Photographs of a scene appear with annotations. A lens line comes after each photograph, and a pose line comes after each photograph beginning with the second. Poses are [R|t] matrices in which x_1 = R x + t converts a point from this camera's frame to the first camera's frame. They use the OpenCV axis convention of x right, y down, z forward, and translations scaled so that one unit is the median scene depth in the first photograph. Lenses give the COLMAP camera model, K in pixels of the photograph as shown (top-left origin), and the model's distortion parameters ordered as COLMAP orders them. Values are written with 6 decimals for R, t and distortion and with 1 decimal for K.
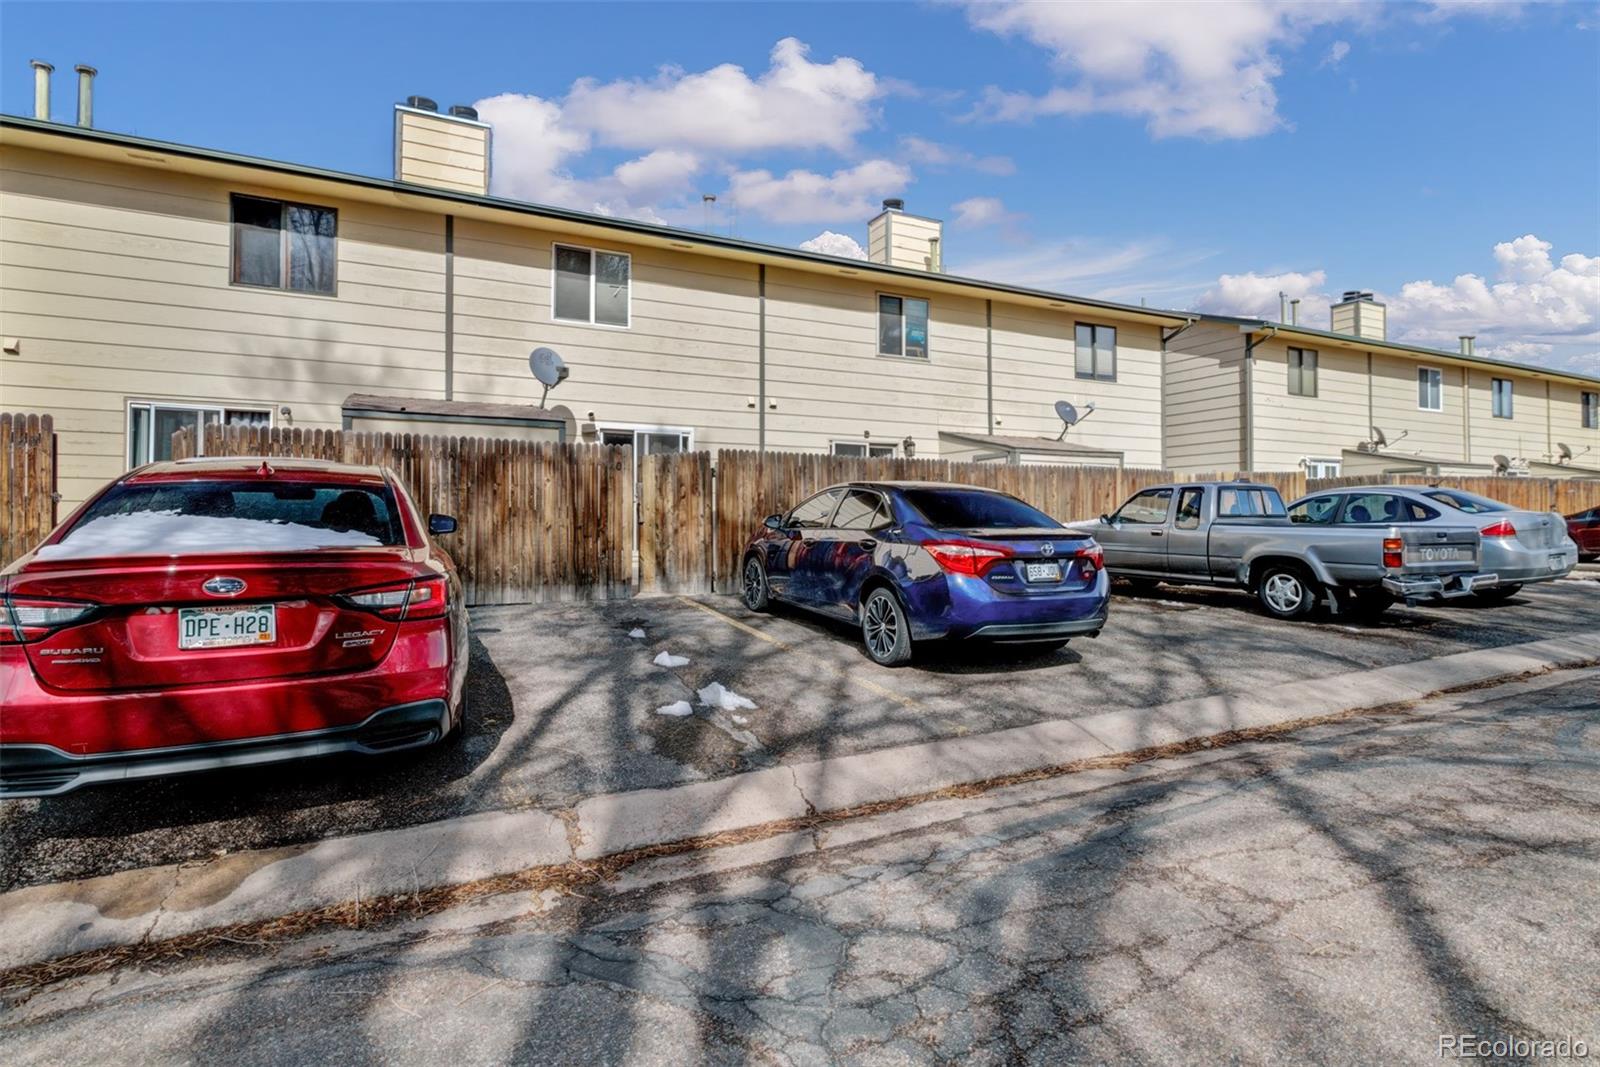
lens RADIAL K [[765.0, 0, 800.5], [0, 765.0, 516.6], [0, 0, 1]] dist [0.003296, 0.000585]
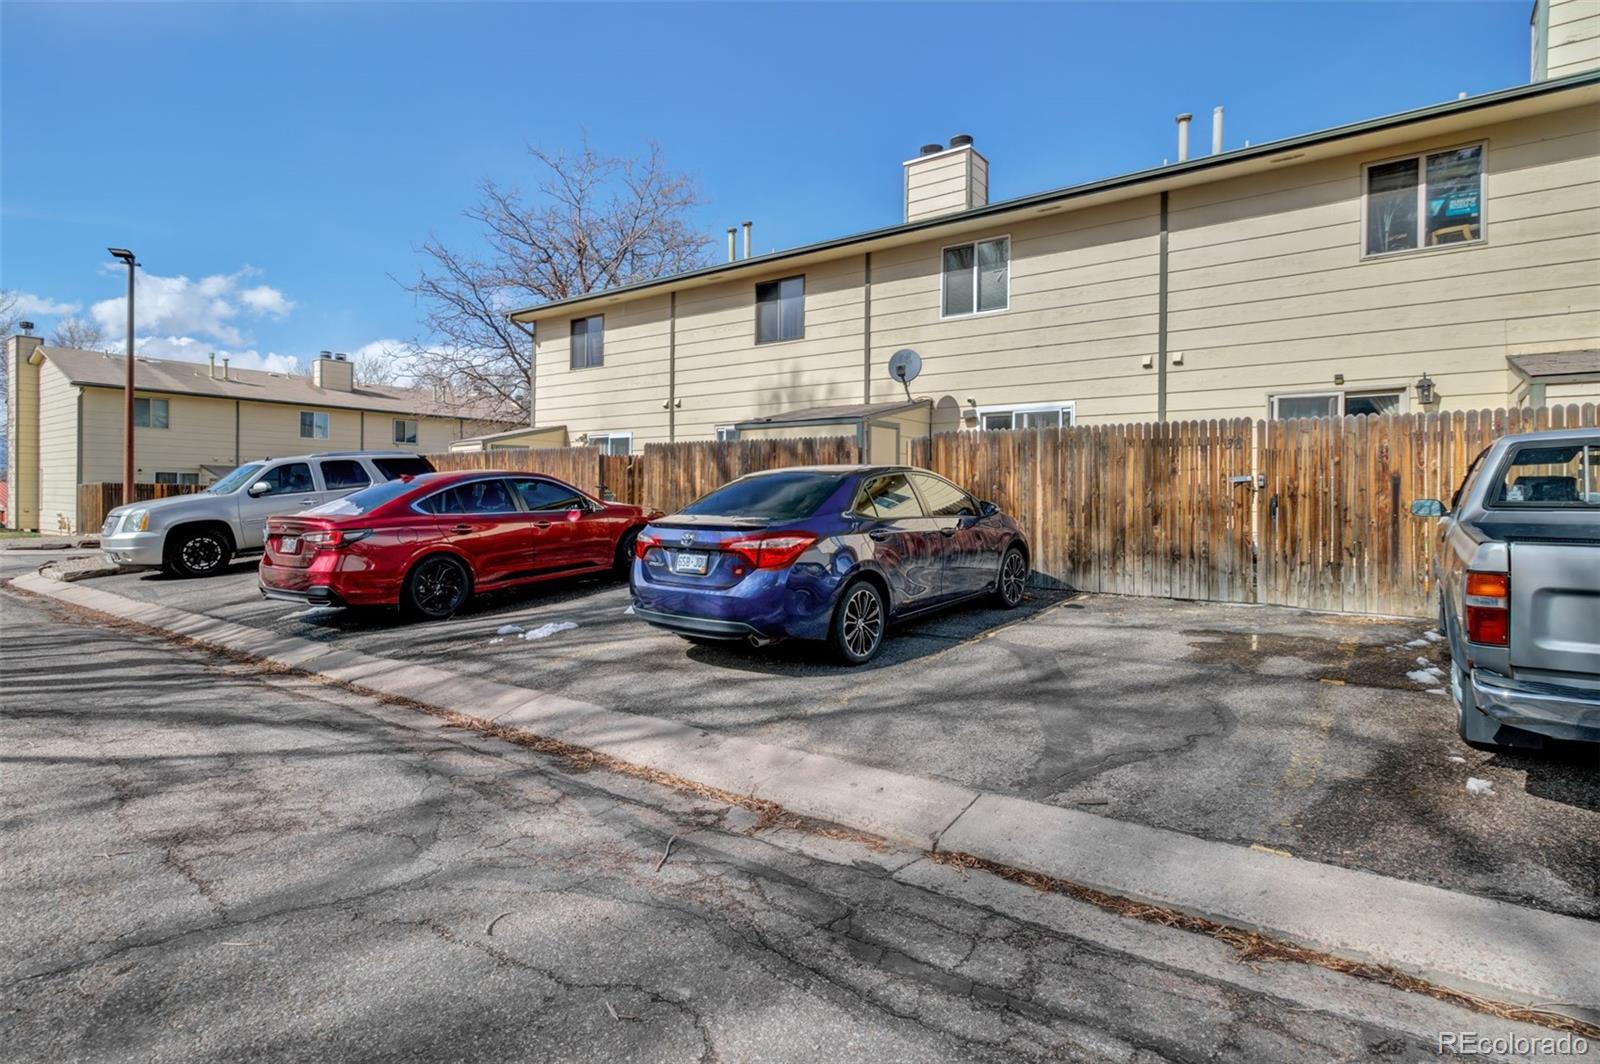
lens RADIAL K [[812.9, 0, 798.8], [0, 812.9, 496.8], [0, 0, 1]] dist [0.002230, 0.000176]
pose [[0.467115, -0.002834, -0.884192, 0.582976], [-0.005406, 0.999967, -0.006061, 0.005185], [0.884180, 0.007611, 0.467085, 0.269198]]
